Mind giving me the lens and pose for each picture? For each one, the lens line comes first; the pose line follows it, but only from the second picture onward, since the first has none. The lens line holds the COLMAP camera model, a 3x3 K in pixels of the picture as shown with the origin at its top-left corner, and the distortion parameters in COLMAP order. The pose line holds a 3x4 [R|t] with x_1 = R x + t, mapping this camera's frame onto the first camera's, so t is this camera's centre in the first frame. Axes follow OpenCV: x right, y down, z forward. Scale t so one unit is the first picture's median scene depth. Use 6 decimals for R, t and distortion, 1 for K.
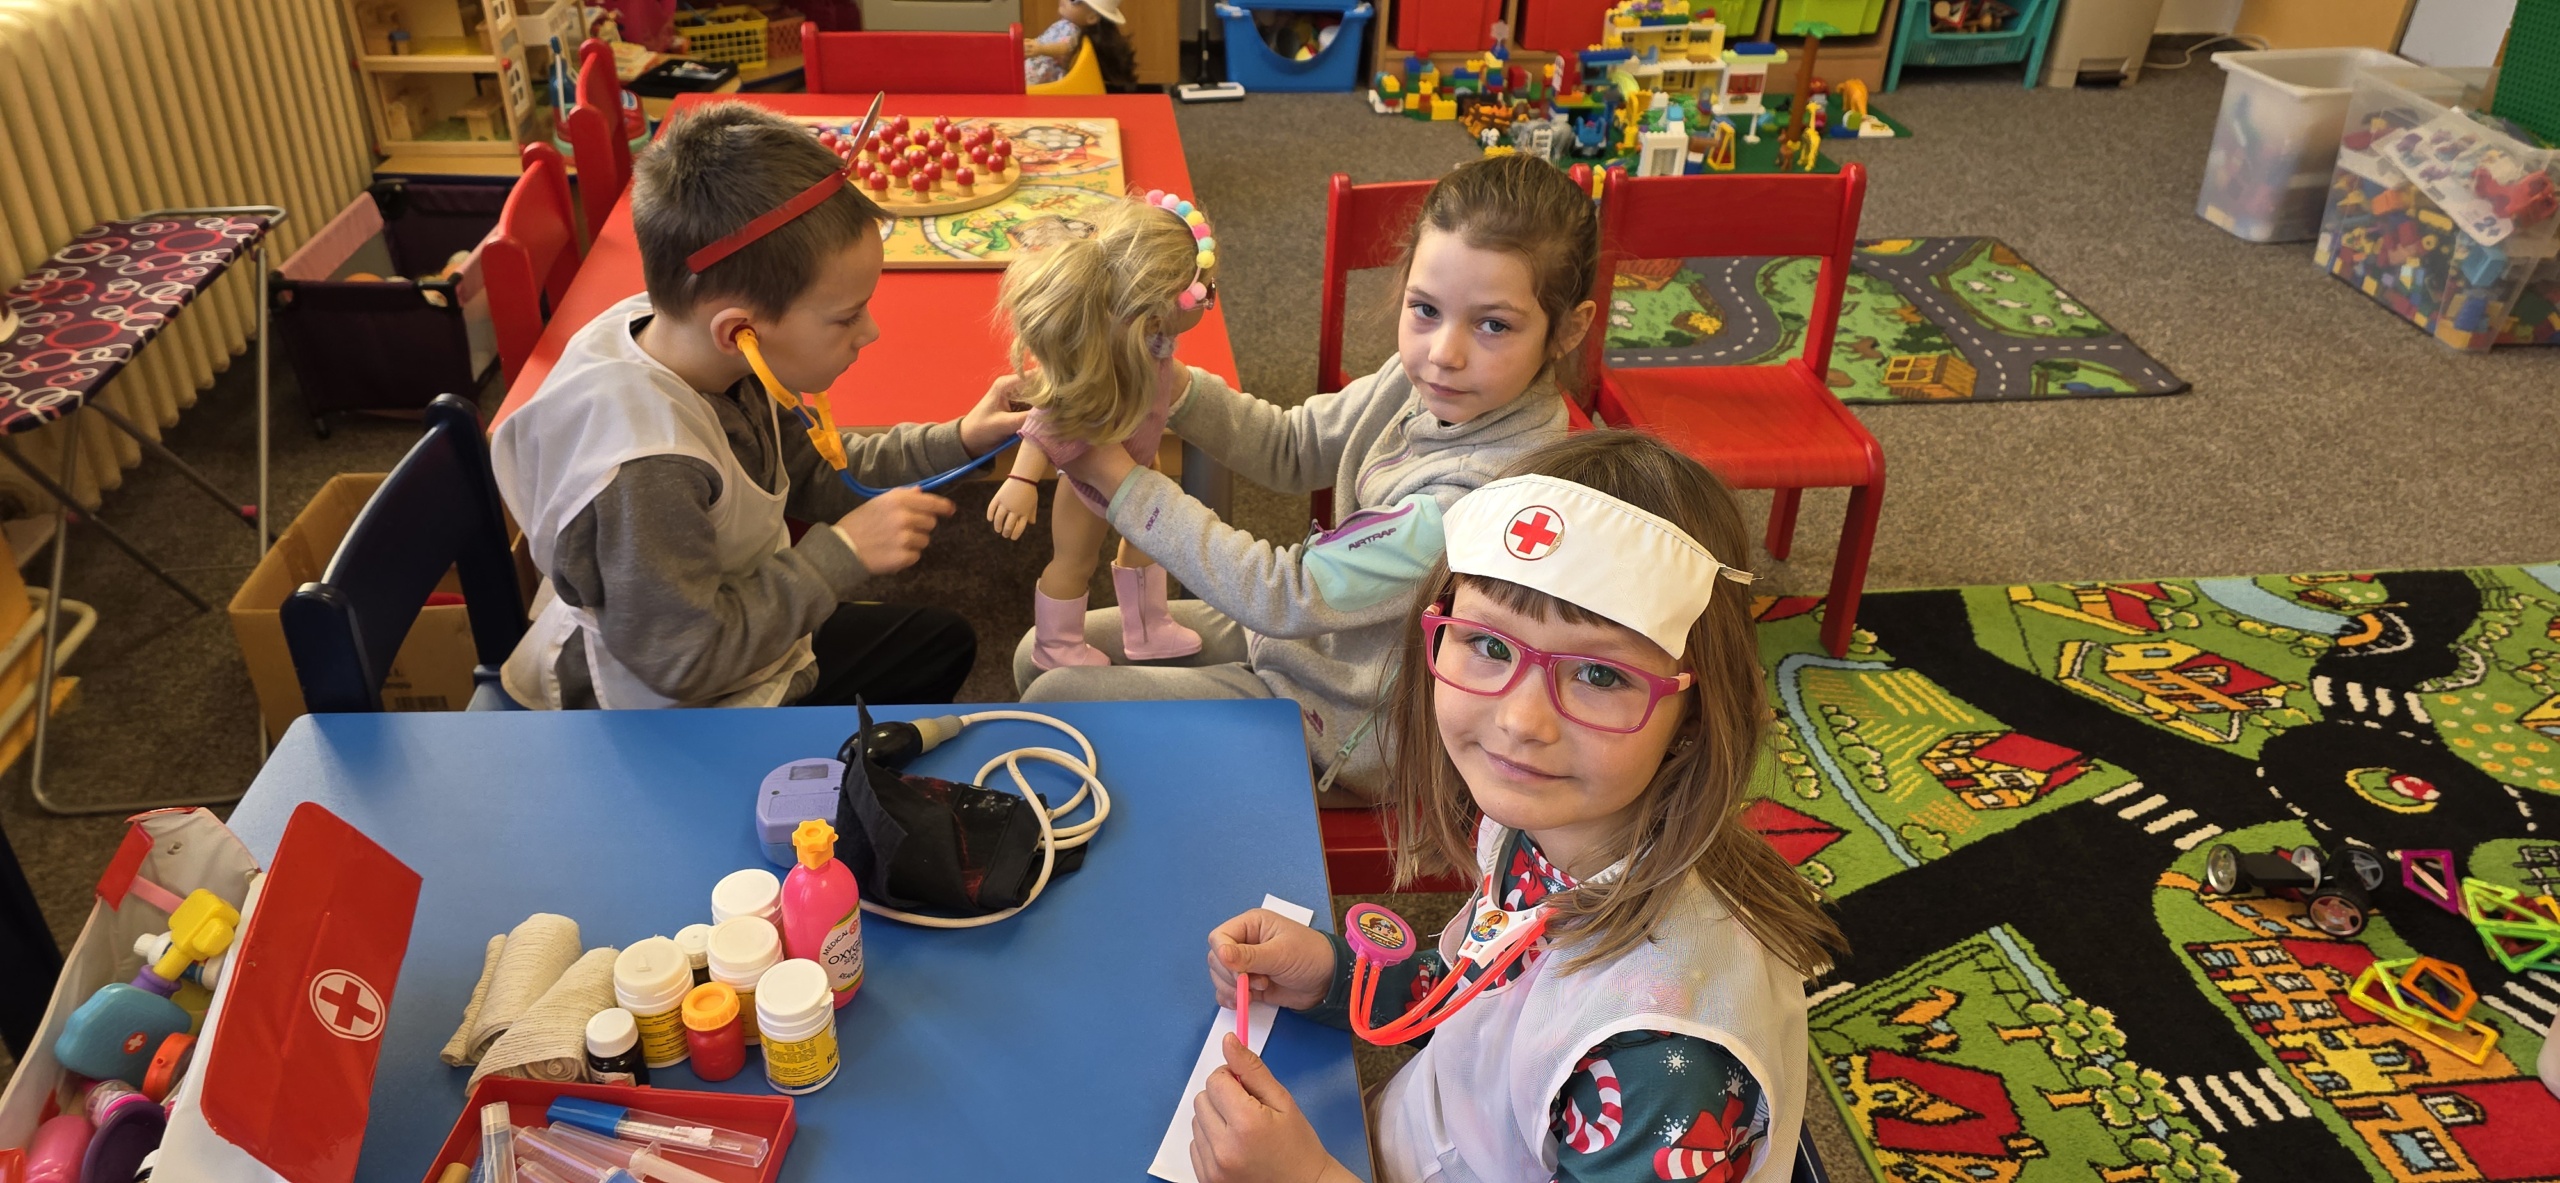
lens RADIAL K [[1741.5, 0, 1190.4], [0, 1741.5, 596.6], [0, 0, 1]] dist [0.039532, -0.044509]
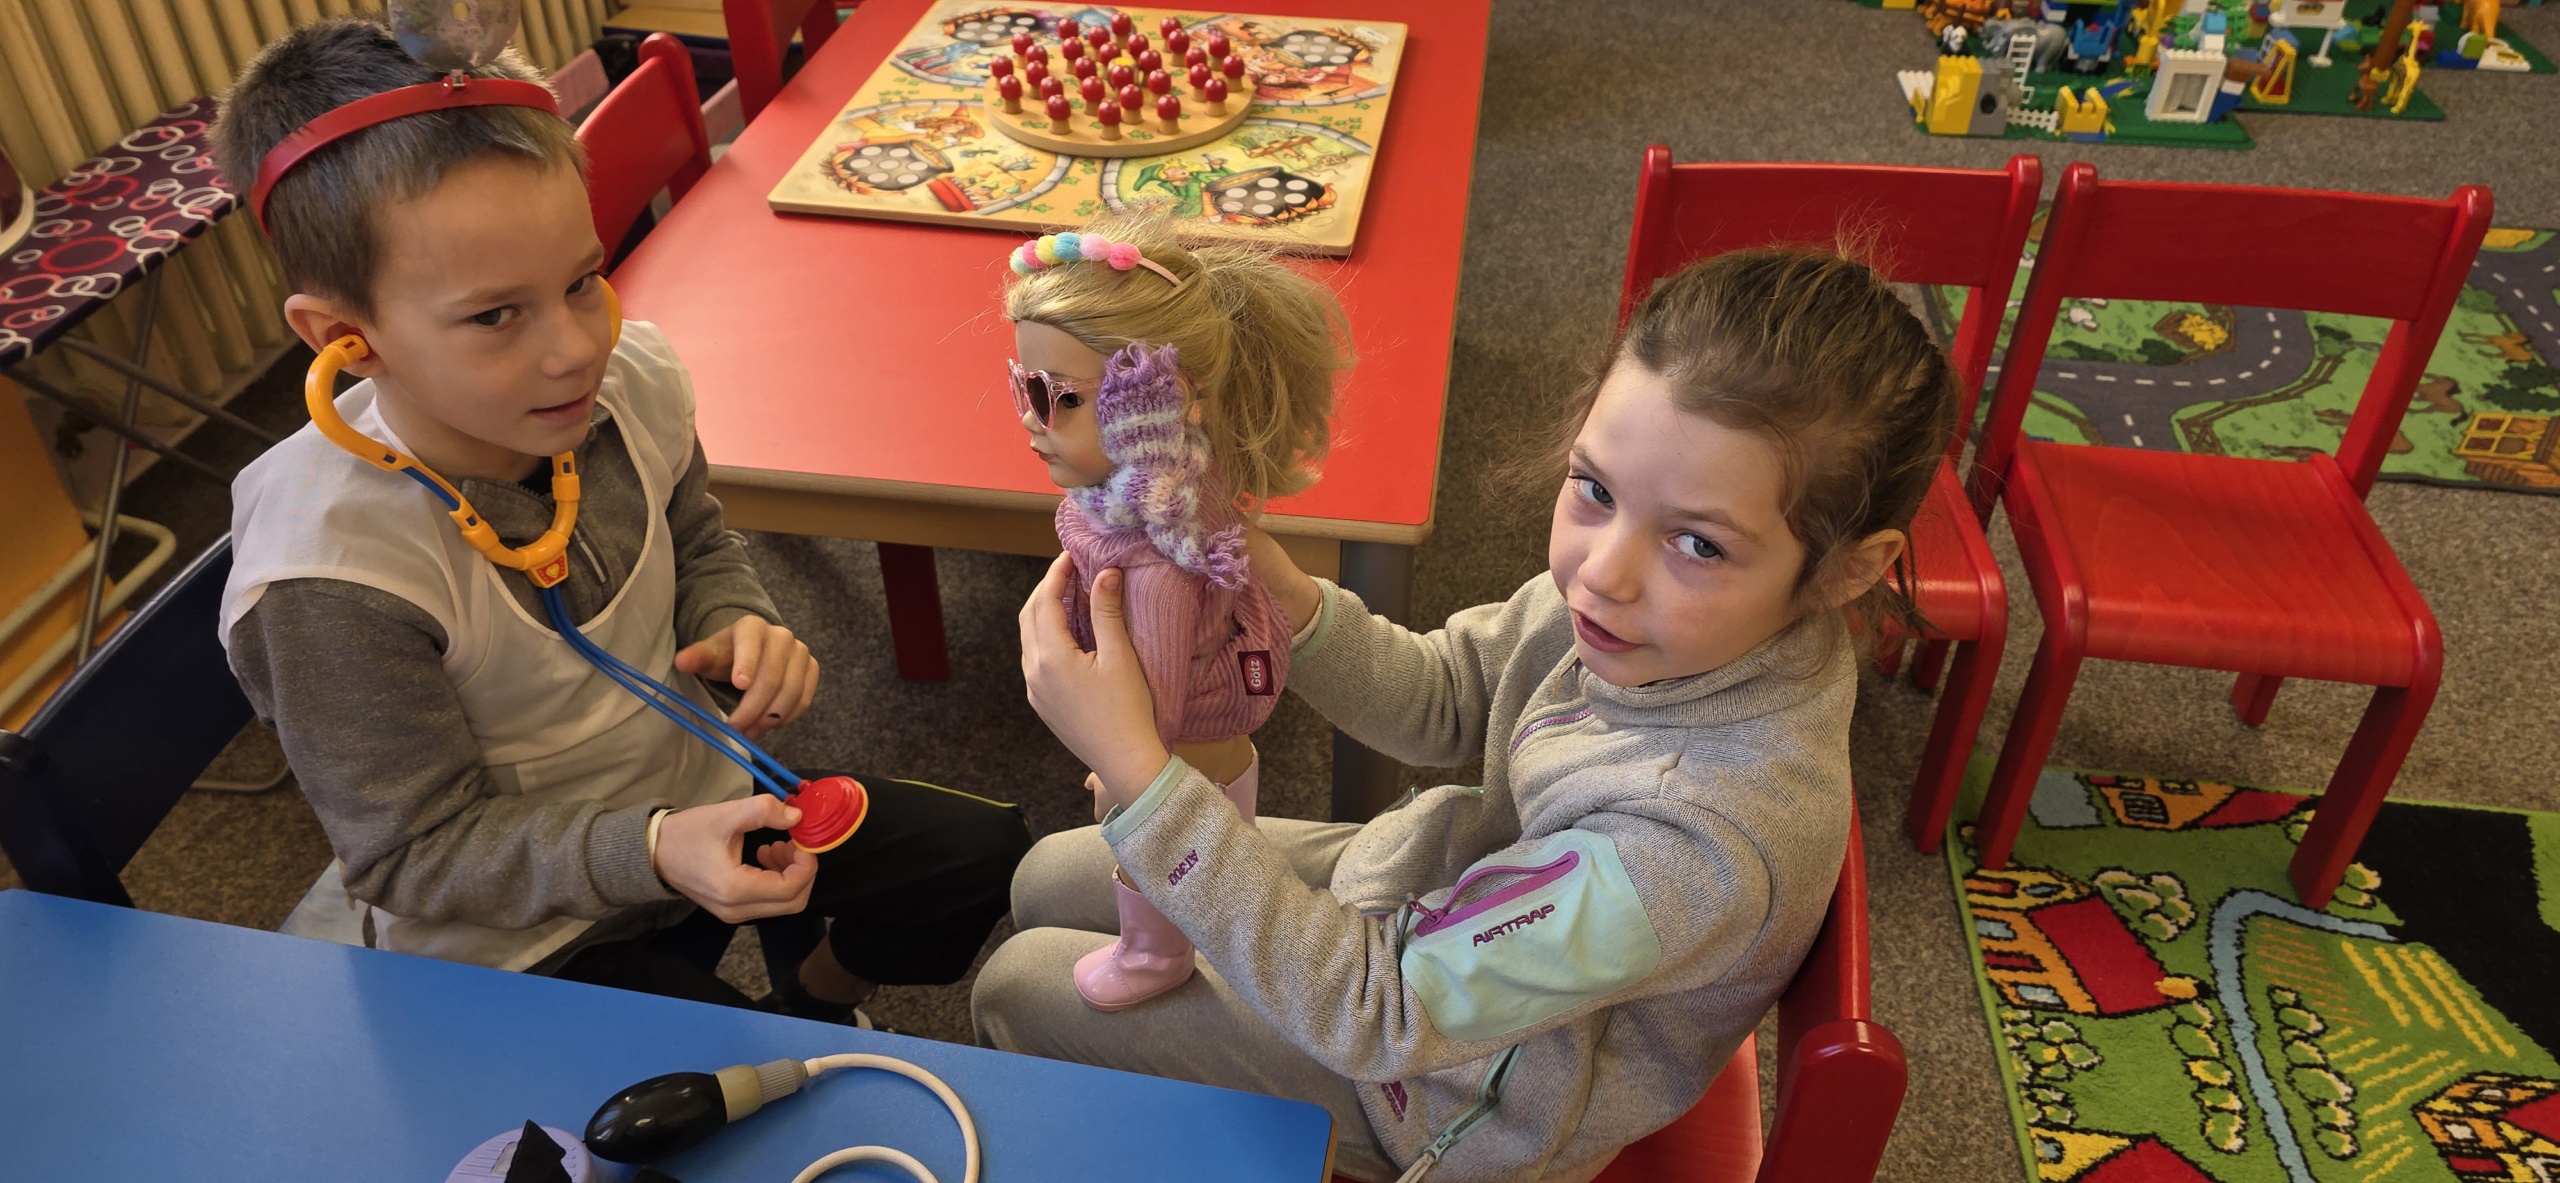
lens RADIAL K [[1741.5, 0, 1190.4], [0, 1741.5, 596.6], [0, 0, 1]] dist [0.039532, -0.044509]
pose [[0.967522, 0.130125, -0.216721, 0.070108], [-0.107960, 0.987917, 0.111198, -0.105353], [0.228572, -0.084189, 0.969880, 0.218158]]
